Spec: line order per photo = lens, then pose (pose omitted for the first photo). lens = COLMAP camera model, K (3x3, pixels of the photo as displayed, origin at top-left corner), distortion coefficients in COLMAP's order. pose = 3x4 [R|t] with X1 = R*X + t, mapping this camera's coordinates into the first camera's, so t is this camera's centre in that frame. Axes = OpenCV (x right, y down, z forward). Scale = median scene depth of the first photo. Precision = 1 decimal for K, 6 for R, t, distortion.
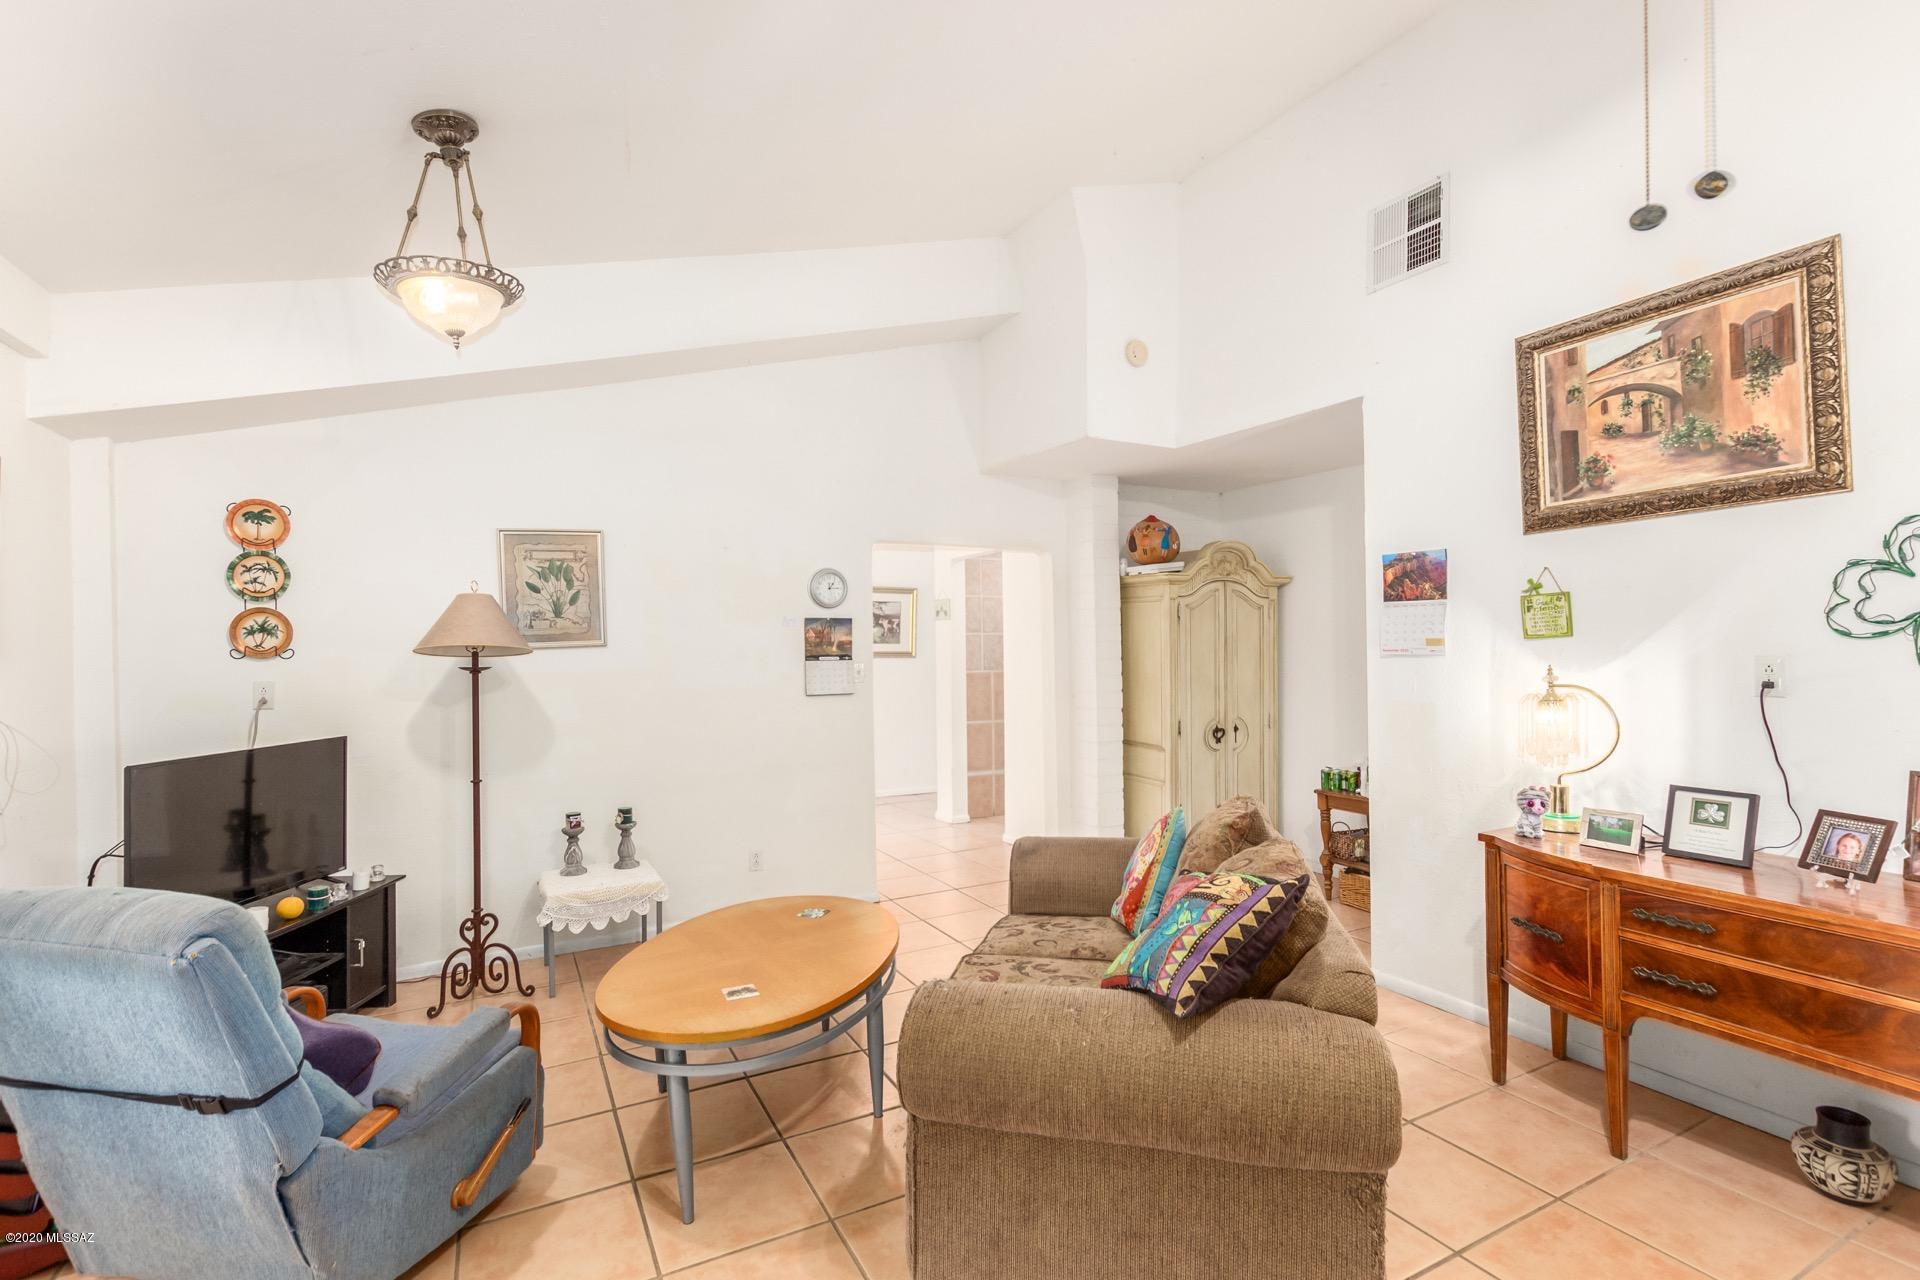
lens RADIAL K [[876.6, 0, 958.8], [0, 876.6, 640.5], [0, 0, 1]] dist [-0.002002, -0.000673]
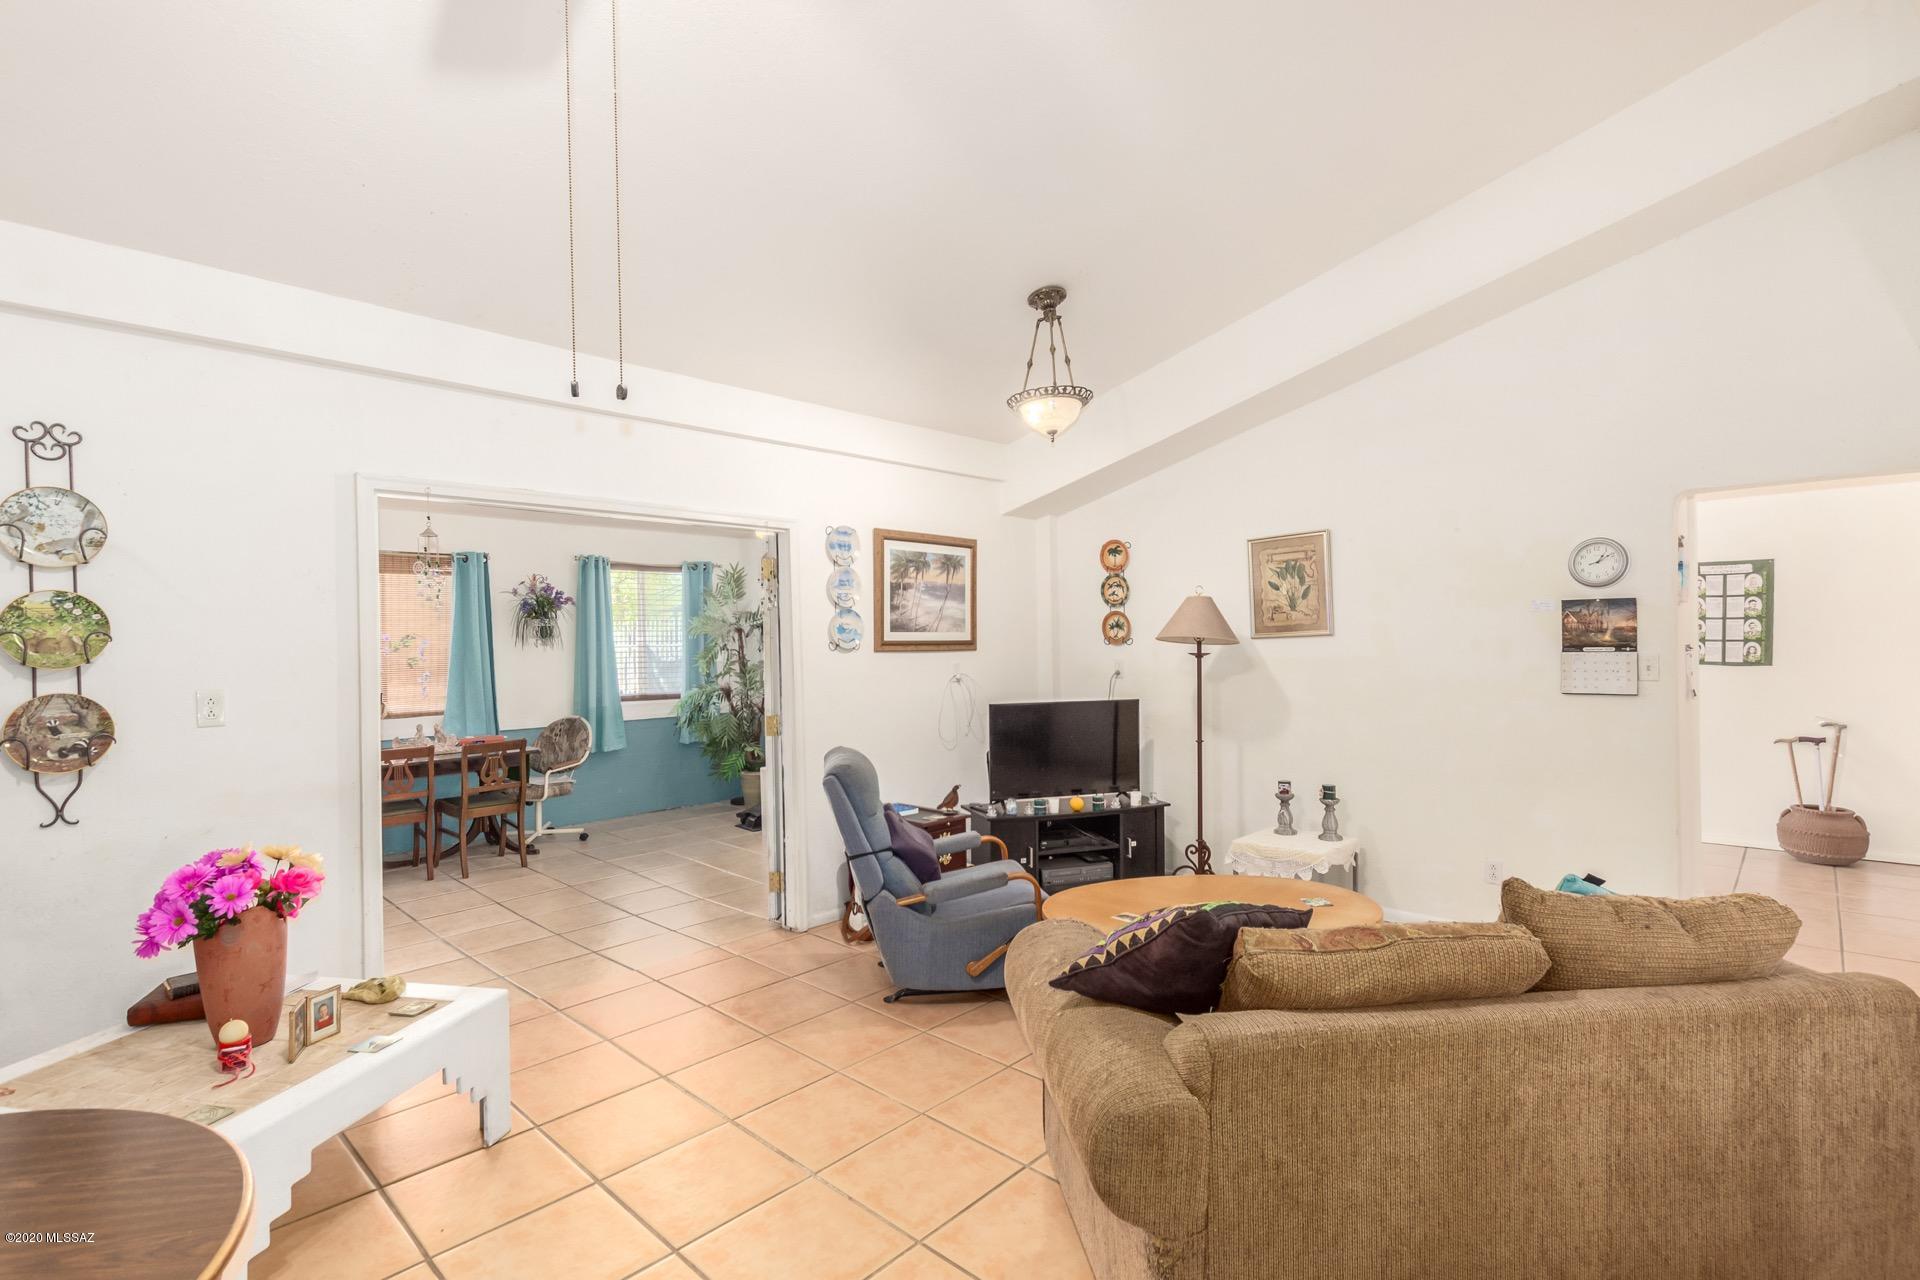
lens RADIAL K [[876.6, 0, 948.2], [0, 876.6, 643.2], [0, 0, 1]] dist [-0.002002, -0.000673]
pose [[0.324265, 0.008394, -0.945929, 0.542975], [0.016497, 0.999758, 0.014526, -0.008622], [0.945822, -0.020315, 0.324048, 0.228645]]
